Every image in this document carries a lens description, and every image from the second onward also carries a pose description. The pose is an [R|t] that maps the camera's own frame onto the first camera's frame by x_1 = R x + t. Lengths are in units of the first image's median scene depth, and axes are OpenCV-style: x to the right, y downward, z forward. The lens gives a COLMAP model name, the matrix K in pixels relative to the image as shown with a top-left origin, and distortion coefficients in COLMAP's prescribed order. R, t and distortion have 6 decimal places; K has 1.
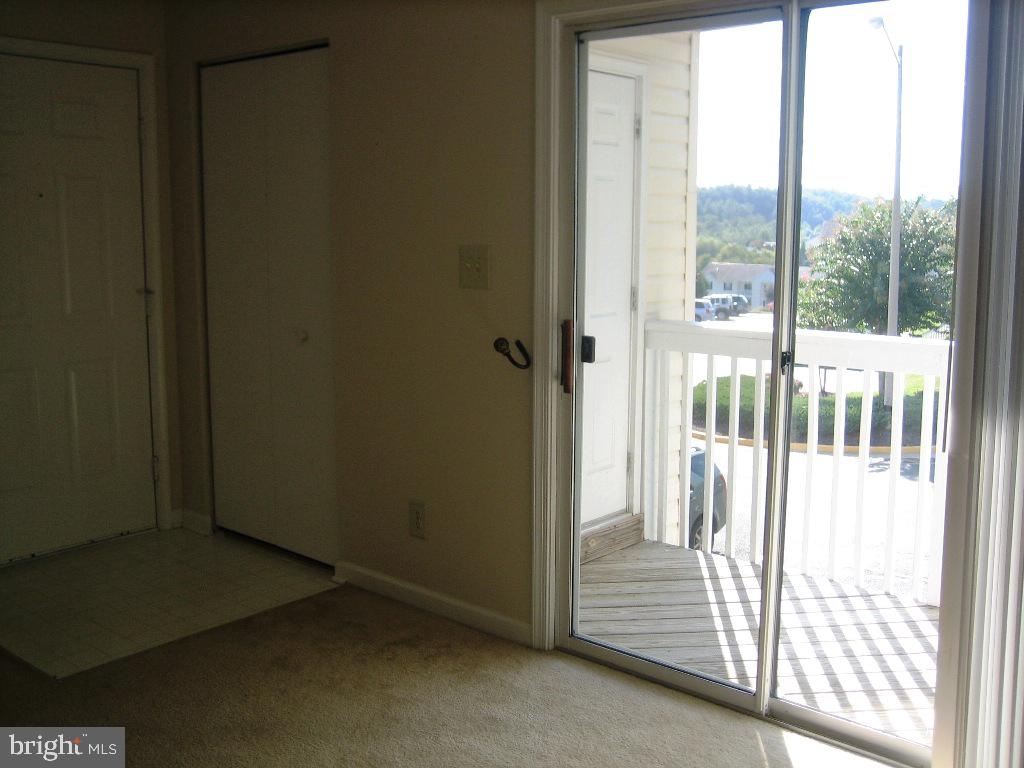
lens RADIAL K [[1066.2, 0, 514.2], [0, 1066.2, 385.5], [0, 0, 1]] dist [-0.071380, 0.000000]
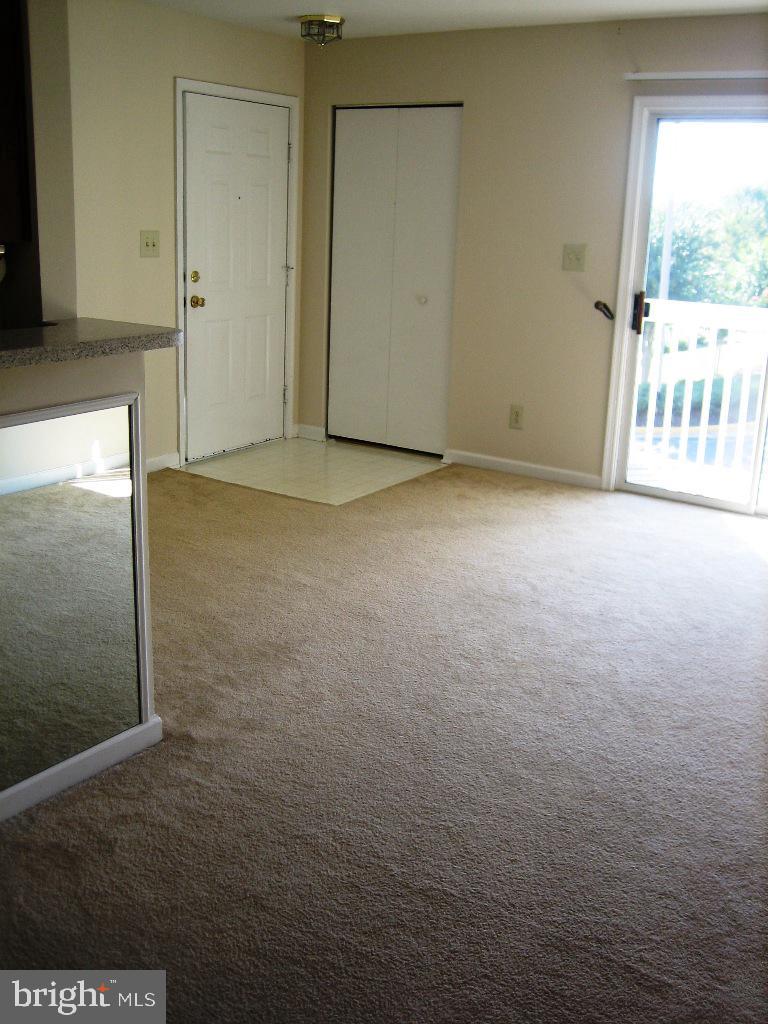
lens RADIAL K [[1066.2, 0, 382.6], [0, 1066.2, 508.2], [0, 0, 1]] dist [-0.071380, 0.000000]
pose [[0.990469, -0.006425, 0.137583, -0.533970], [-0.010075, 0.992856, 0.118895, 0.077431], [-0.137364, -0.119147, 0.983329, -0.579653]]
